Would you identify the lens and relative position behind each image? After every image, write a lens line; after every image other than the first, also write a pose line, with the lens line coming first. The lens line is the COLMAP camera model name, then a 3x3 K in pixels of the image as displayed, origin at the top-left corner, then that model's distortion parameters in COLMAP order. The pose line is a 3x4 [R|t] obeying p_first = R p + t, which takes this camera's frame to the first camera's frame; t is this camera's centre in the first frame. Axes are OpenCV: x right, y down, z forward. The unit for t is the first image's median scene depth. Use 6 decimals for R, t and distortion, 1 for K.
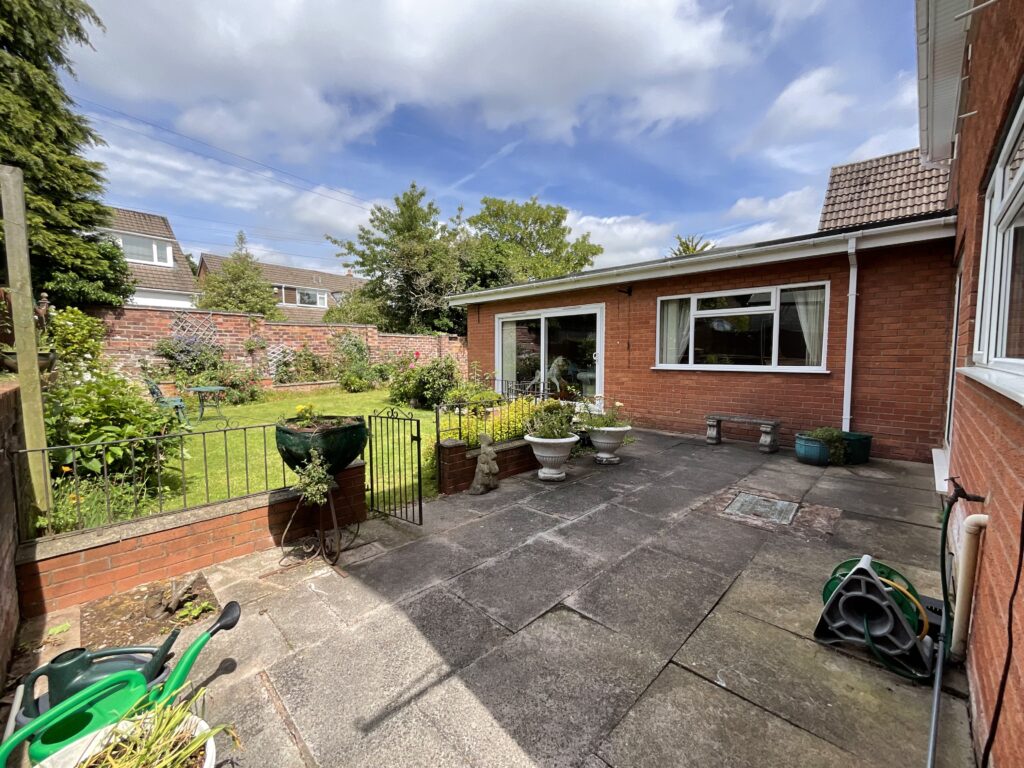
lens RADIAL K [[416.7, 0, 512.0], [0, 416.7, 385.5], [0, 0, 1]] dist [0.001526, 0.000225]
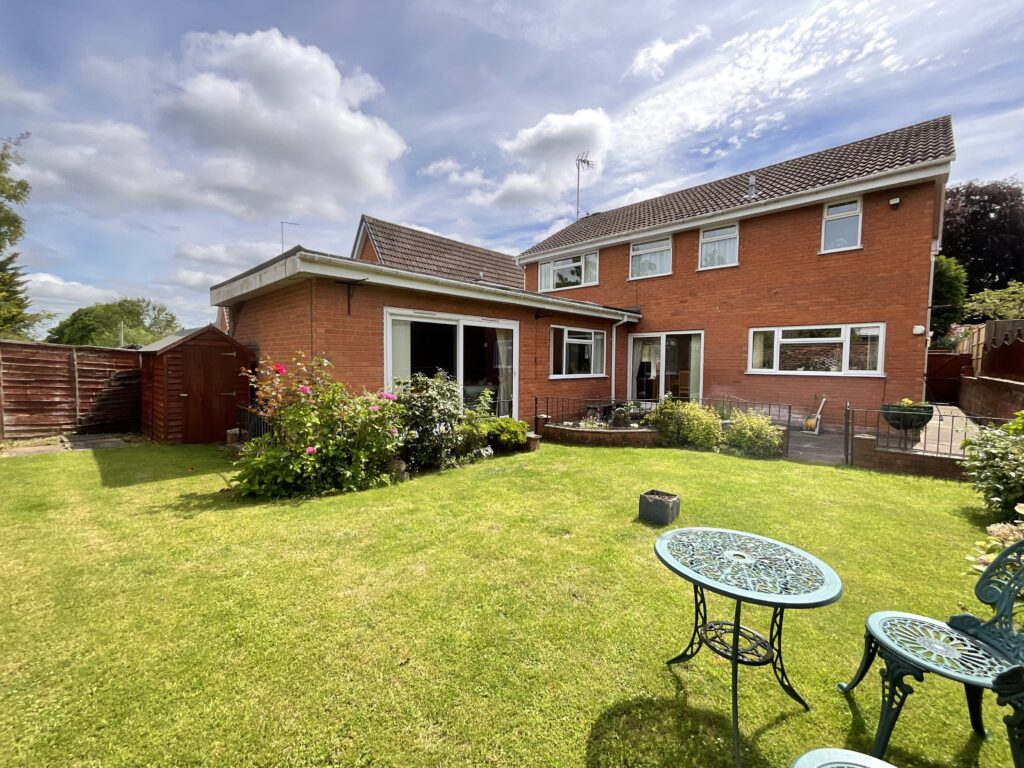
lens RADIAL K [[416.7, 0, 512.0], [0, 416.7, 383.7], [0, 0, 1]] dist [0.001526, 0.000225]
pose [[-0.004584, -0.049544, 0.998761, -0.896776], [0.065773, 0.996594, 0.049739, -0.091161], [-0.997824, 0.065920, -0.001310, 1.044594]]
